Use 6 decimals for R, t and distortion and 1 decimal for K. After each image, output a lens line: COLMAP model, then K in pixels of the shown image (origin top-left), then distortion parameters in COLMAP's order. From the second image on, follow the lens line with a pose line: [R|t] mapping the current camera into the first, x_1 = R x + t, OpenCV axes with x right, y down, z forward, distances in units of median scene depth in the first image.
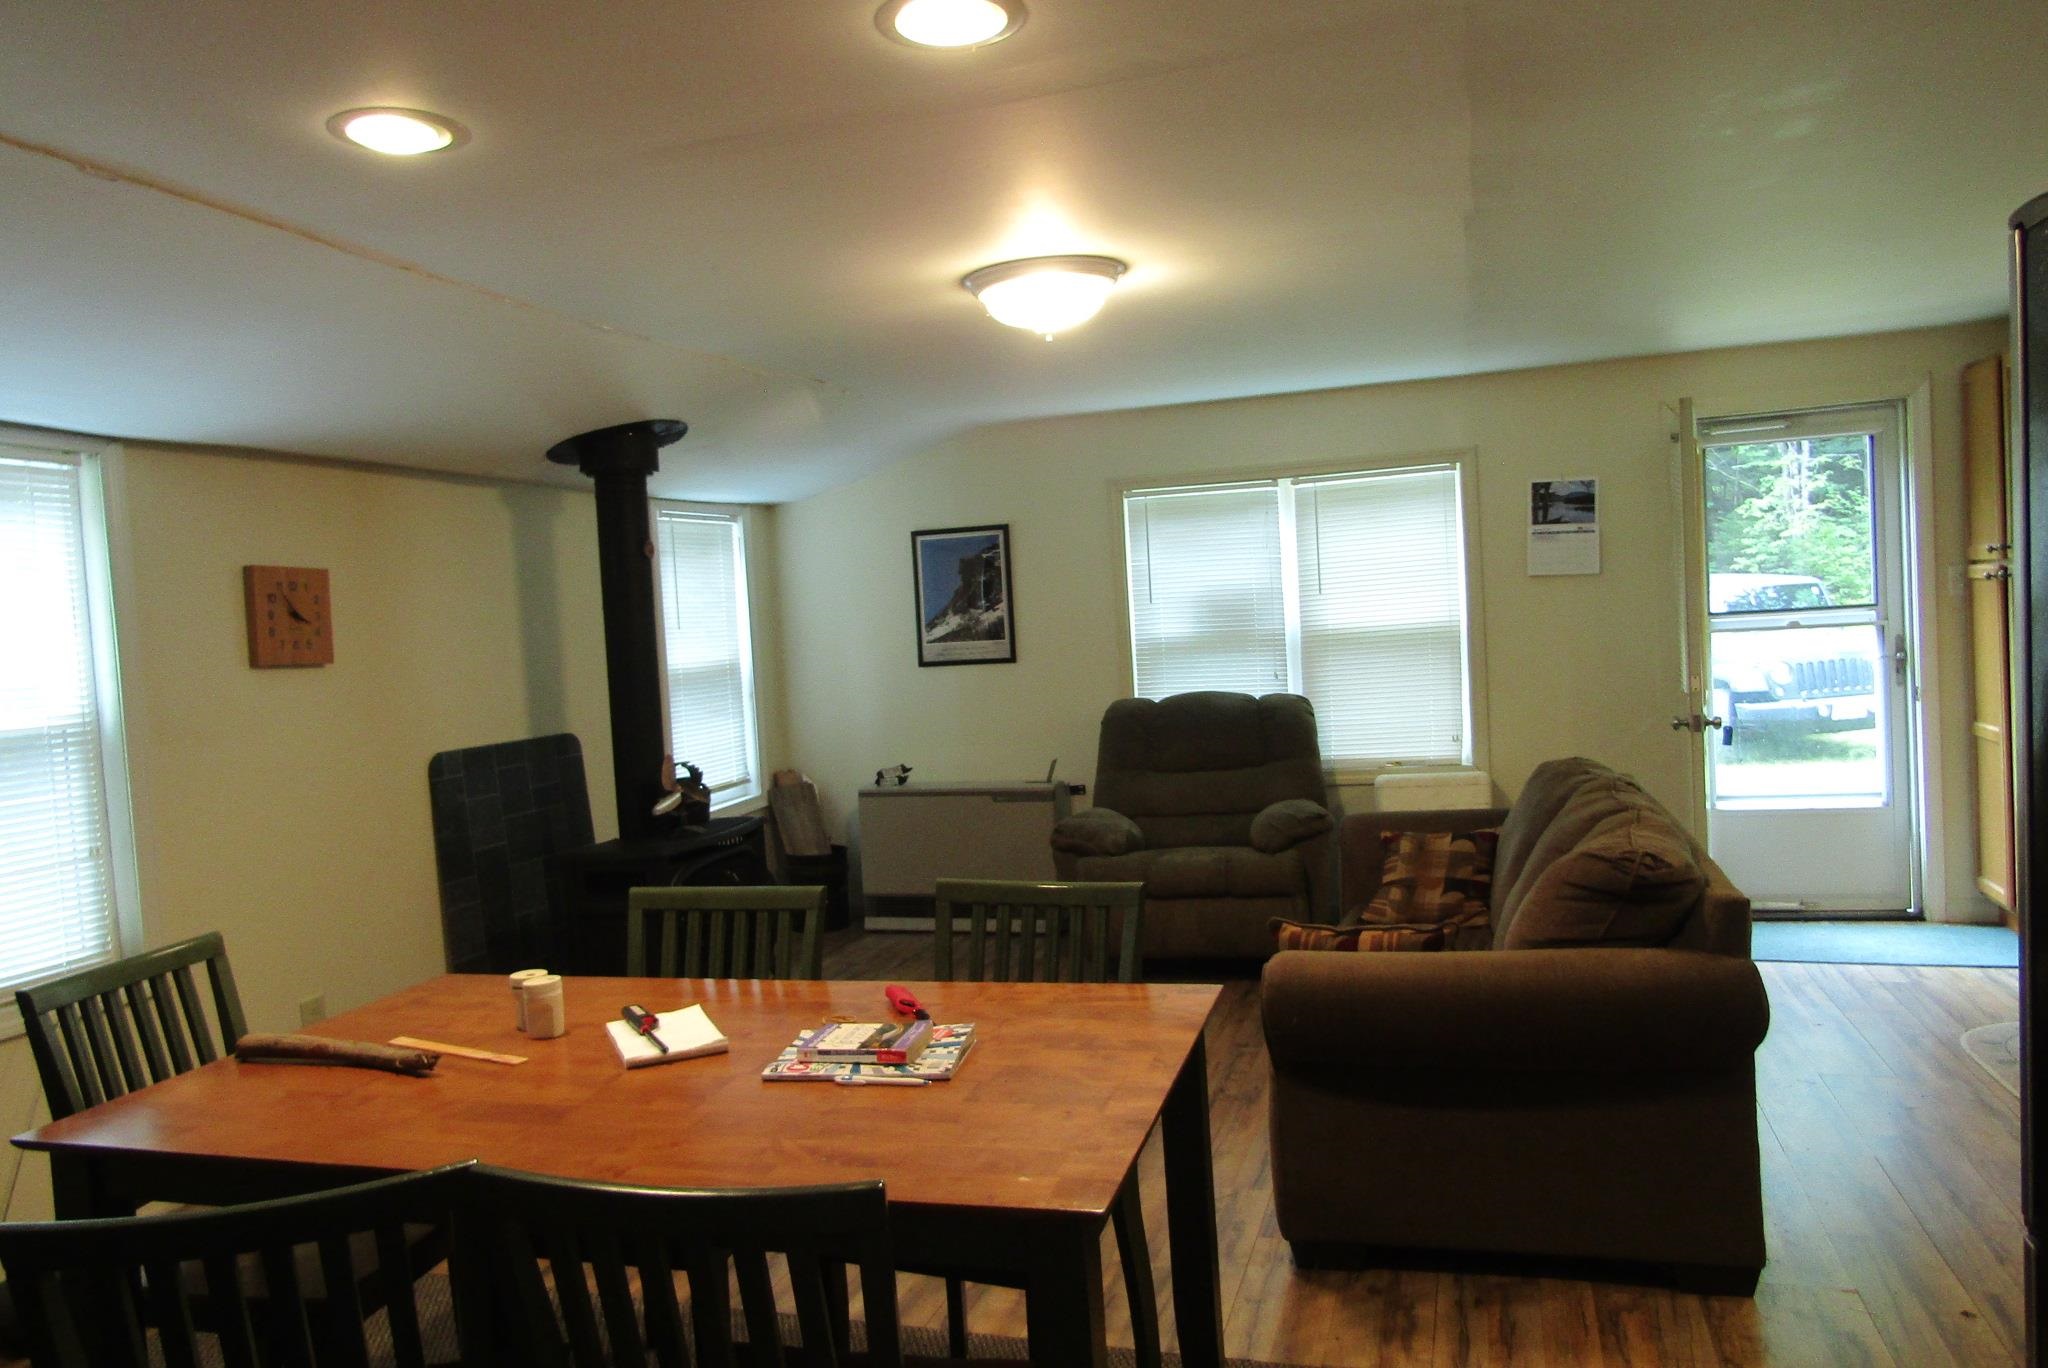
lens RADIAL K [[1448.8, 0, 1024.0], [0, 1448.8, 684.0], [0, 0, 1]] dist [-0.010206, -0.000449]
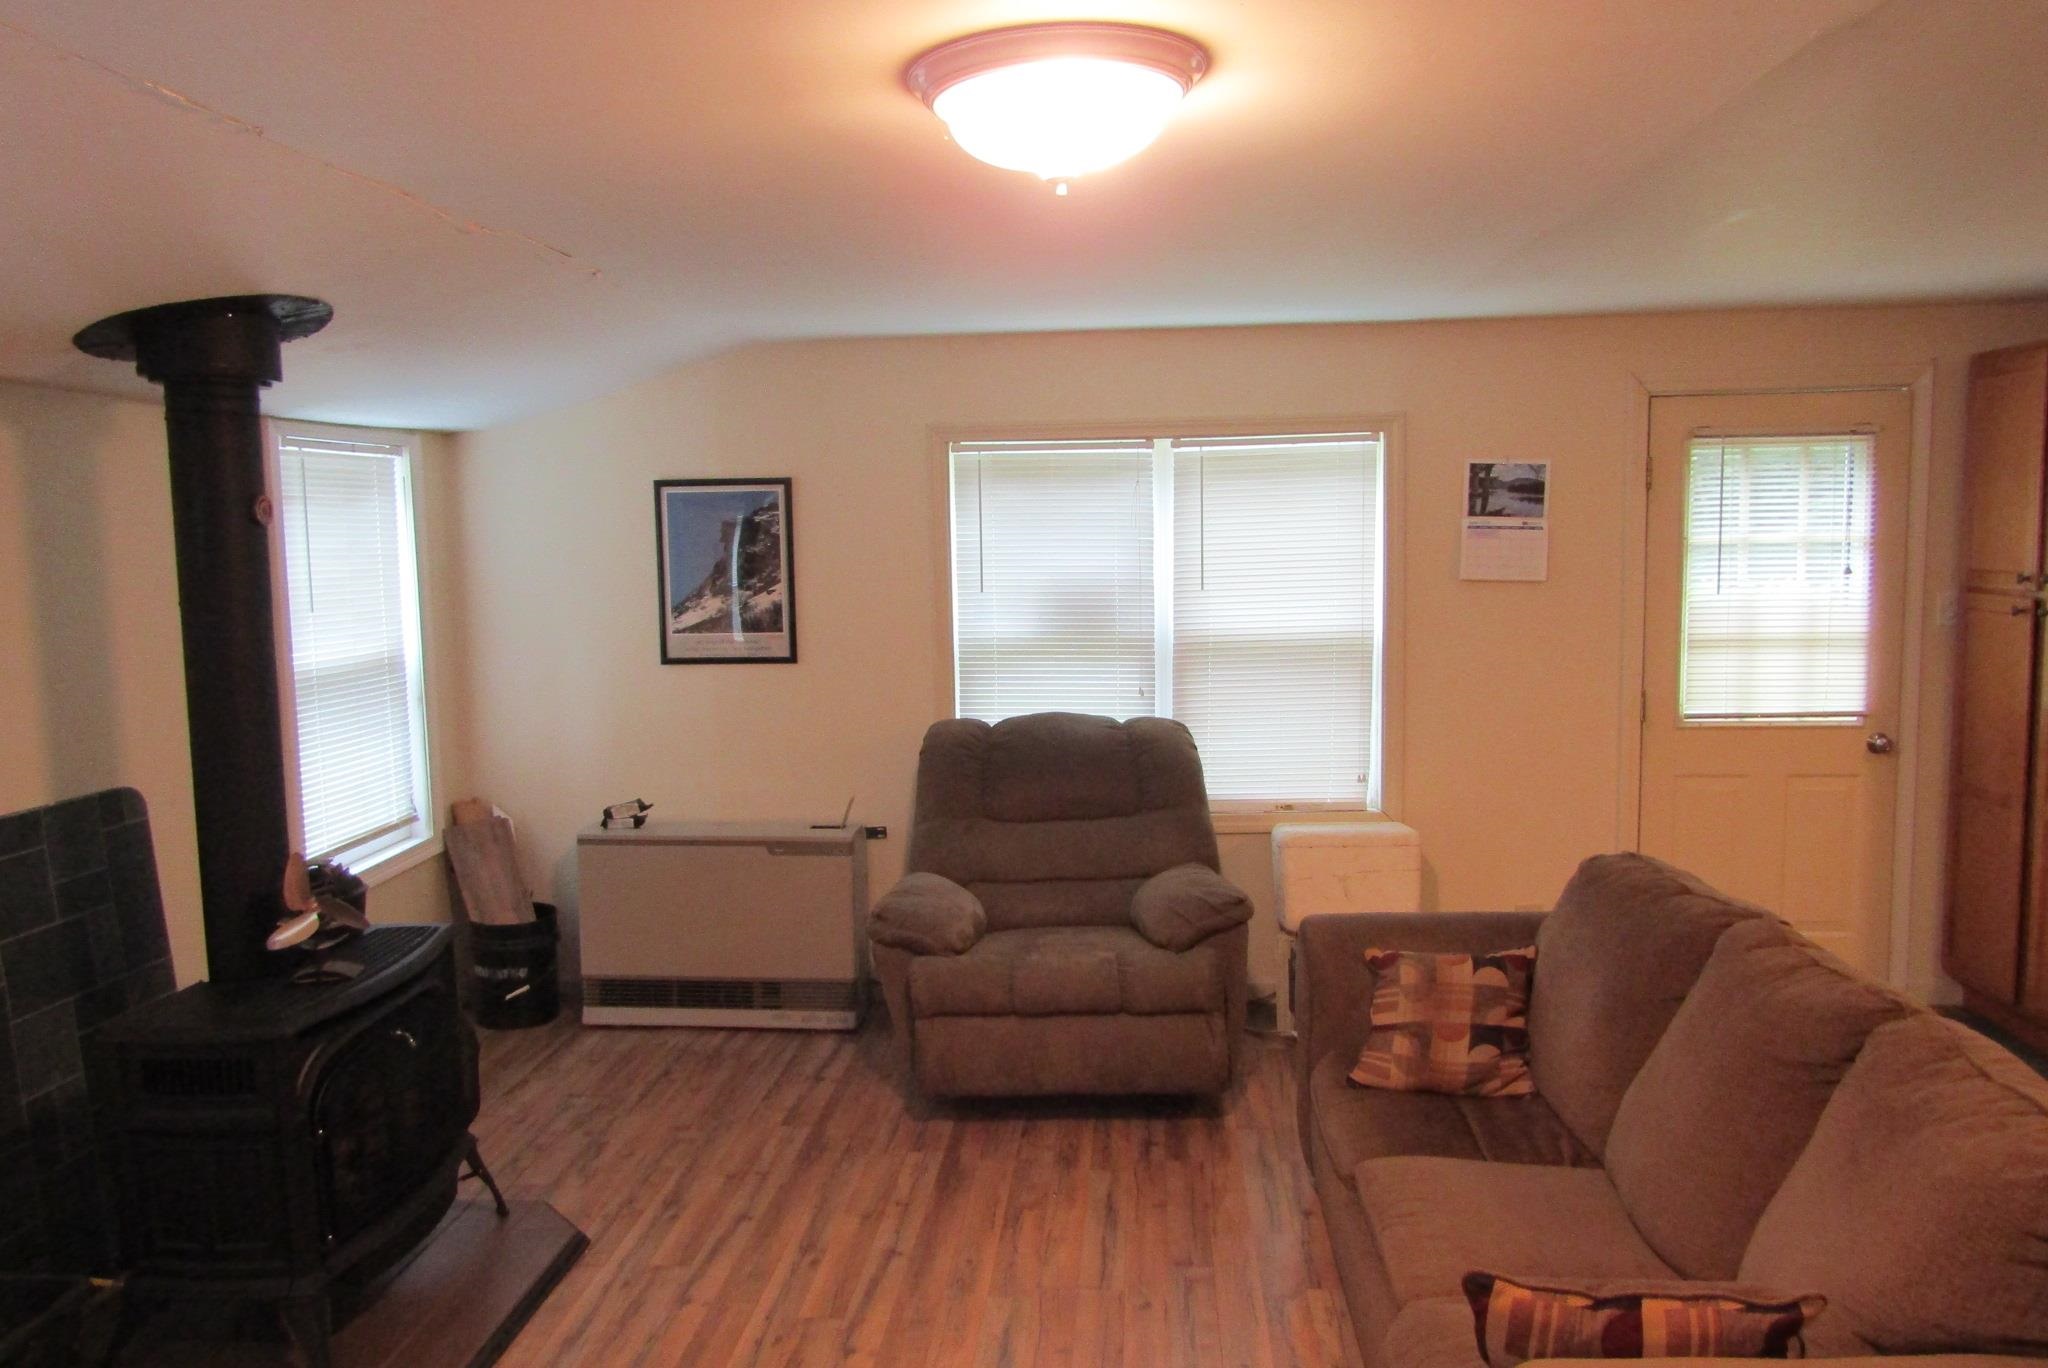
lens RADIAL K [[1448.8, 0, 1024.0], [0, 1448.8, 684.0], [0, 0, 1]] dist [-0.010206, -0.000449]
pose [[0.973786, 0.018207, 0.226738, -0.066034], [-0.028632, 0.998674, 0.042775, -0.042948], [-0.225659, -0.048145, 0.973016, 0.262562]]
